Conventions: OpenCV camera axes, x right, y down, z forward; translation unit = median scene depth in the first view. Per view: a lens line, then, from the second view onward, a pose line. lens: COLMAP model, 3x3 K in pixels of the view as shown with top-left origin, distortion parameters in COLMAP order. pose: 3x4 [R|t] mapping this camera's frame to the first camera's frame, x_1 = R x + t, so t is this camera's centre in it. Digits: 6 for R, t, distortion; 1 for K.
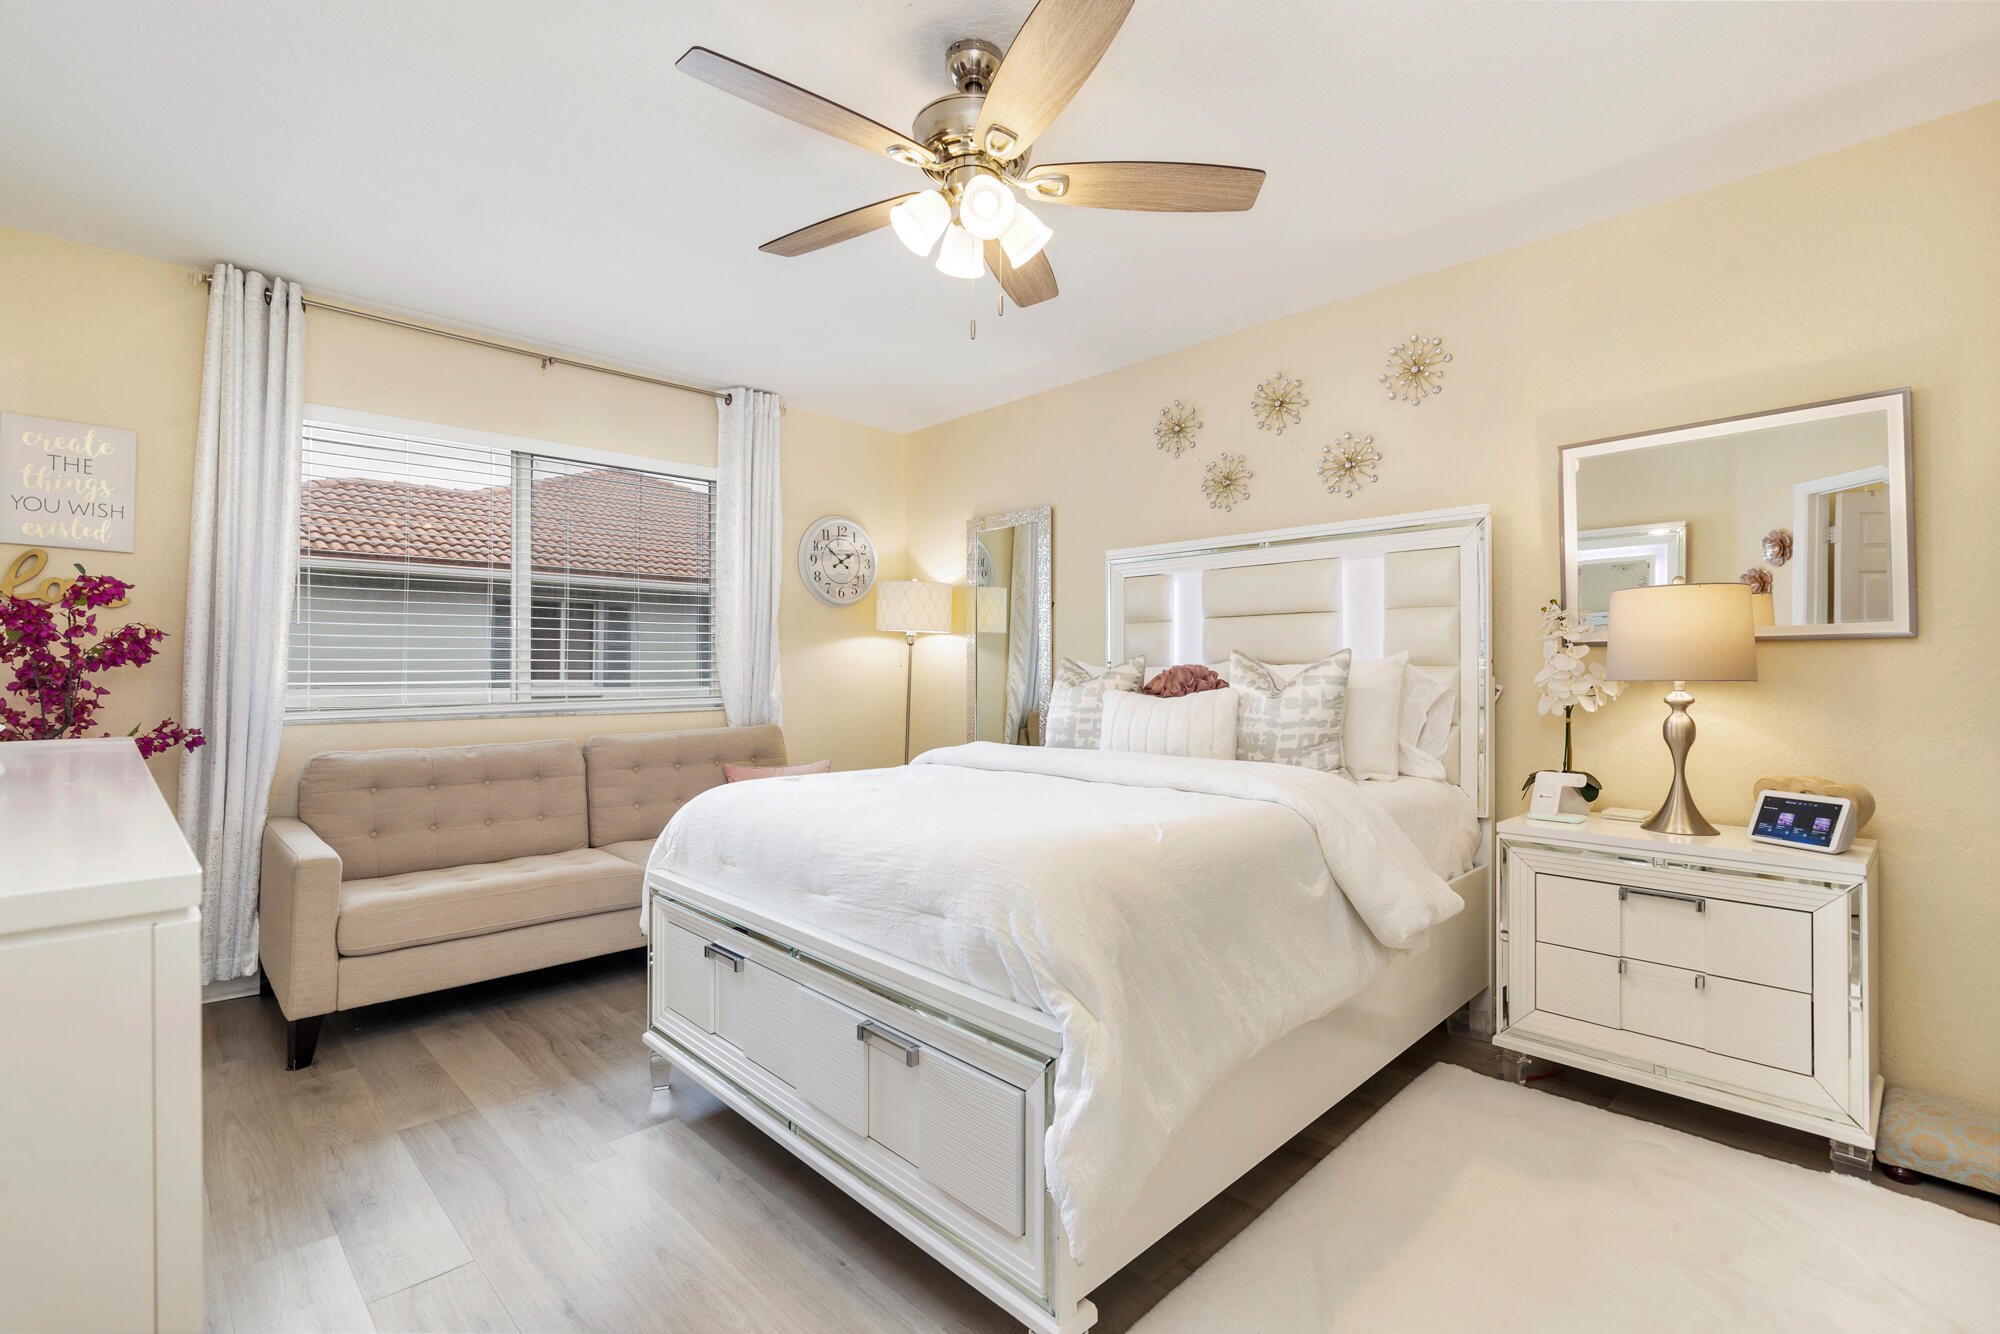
lens RADIAL K [[912.8, 0, 1000.0], [0, 912.8, 667.0], [0, 0, 1]] dist [-0.002372, -0.001006]
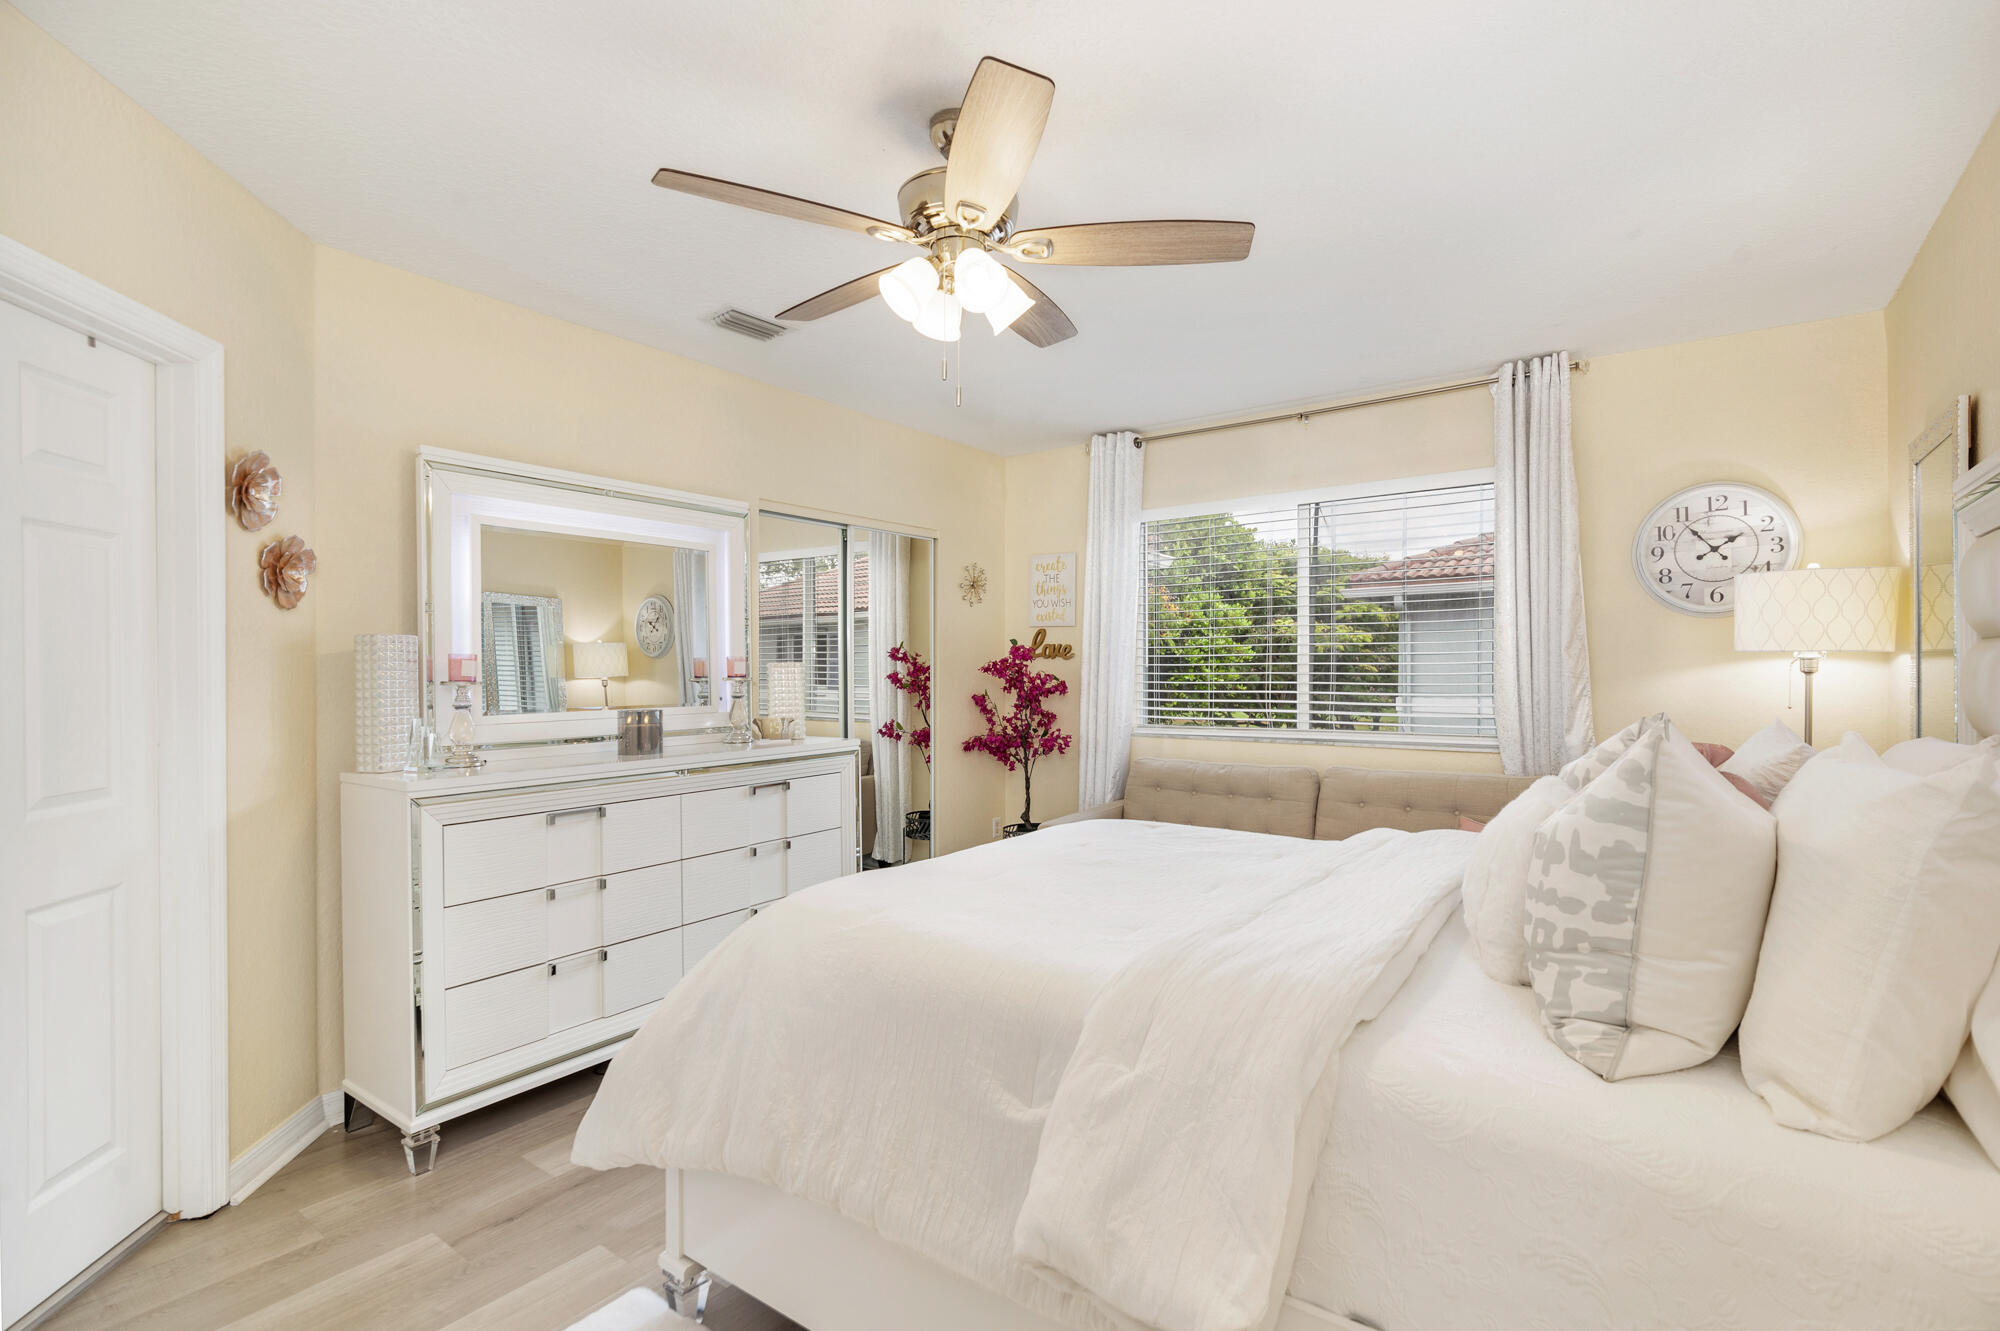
lens RADIAL K [[912.8, 0, 1000.0], [0, 912.8, 665.5], [0, 0, 1]] dist [-0.002372, -0.001006]
pose [[0.173940, -0.005035, -0.984743, 0.427834], [0.003361, 0.999984, -0.004520, -0.029684], [0.984751, -0.002524, 0.173954, 0.384038]]
